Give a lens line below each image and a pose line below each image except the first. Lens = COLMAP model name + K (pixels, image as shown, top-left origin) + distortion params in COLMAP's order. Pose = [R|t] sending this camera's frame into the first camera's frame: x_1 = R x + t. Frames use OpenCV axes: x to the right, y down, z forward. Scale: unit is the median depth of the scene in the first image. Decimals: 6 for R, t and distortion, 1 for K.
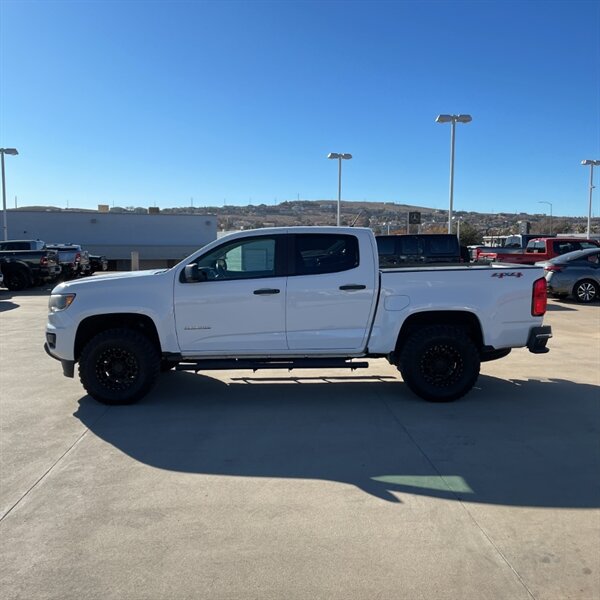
lens RADIAL K [[601.6, 0, 300.0], [0, 601.6, 300.0], [0, 0, 1]] dist [0.100728, -0.143664]
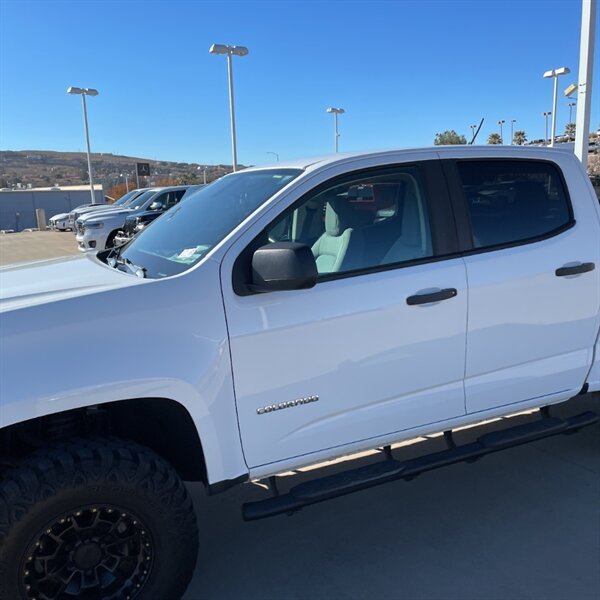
lens RADIAL K [[602.8, 0, 298.6], [0, 602.8, 309.0], [0, 0, 1]] dist [0.094597, -0.116844]
pose [[0.904407, -0.111197, 0.411925, -0.310239], [0.073630, 0.991633, 0.106027, -0.055692], [-0.420269, -0.065561, 0.905028, 0.622698]]
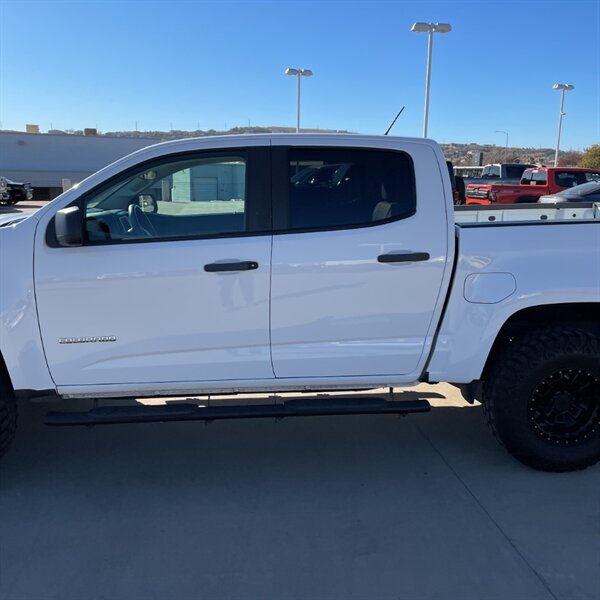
lens RADIAL K [[601.6, 0, 300.0], [0, 601.6, 300.0], [0, 0, 1]] dist [0.100728, -0.143664]
pose [[0.996833, -0.005826, 0.079314, -0.037229], [-0.003259, 0.993483, 0.113936, -0.041069], [-0.079461, -0.113833, 0.990317, 0.488701]]
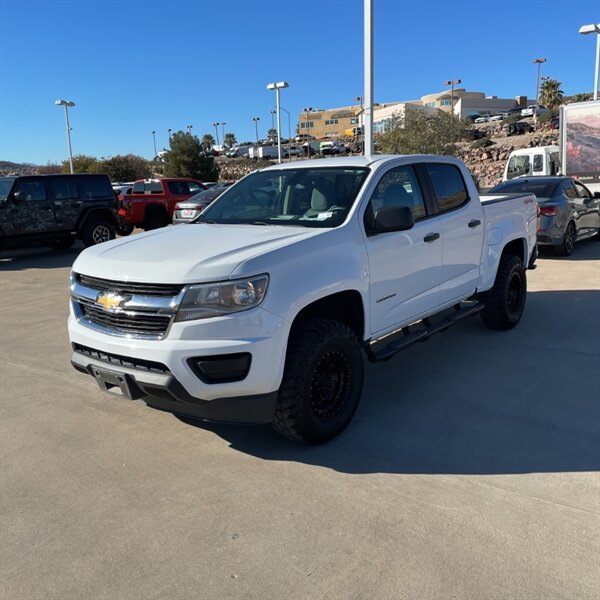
lens RADIAL K [[606.9, 0, 301.7], [0, 606.9, 300.7], [0, 0, 1]] dist [0.018171, 0.006191]
pose [[0.623343, -0.168647, 0.763546, -0.746512], [0.099109, 0.985630, 0.136789, -0.055321], [-0.775643, -0.009592, 0.631100, 0.606499]]
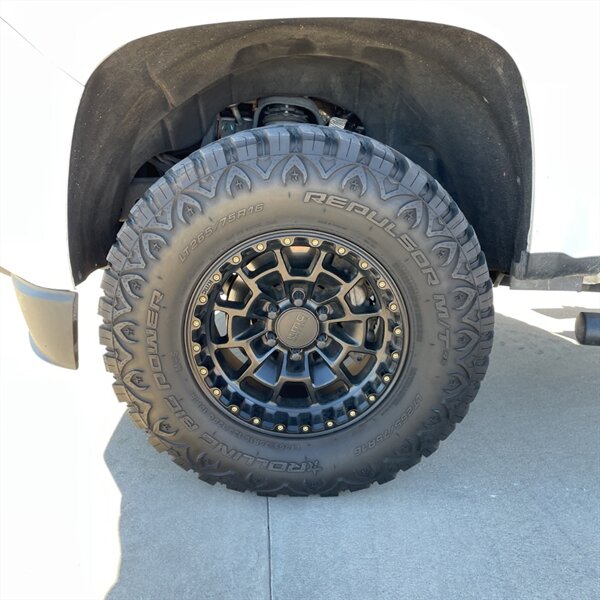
lens RADIAL K [[606.9, 0, 301.7], [0, 606.9, 300.7], [0, 0, 1]] dist [0.018171, 0.006191]
pose [[0.999657, 0.005377, 0.025634, -0.294393], [-0.011648, 0.967868, 0.251188, 0.050564], [-0.023460, -0.251400, 0.967599, 0.784590]]
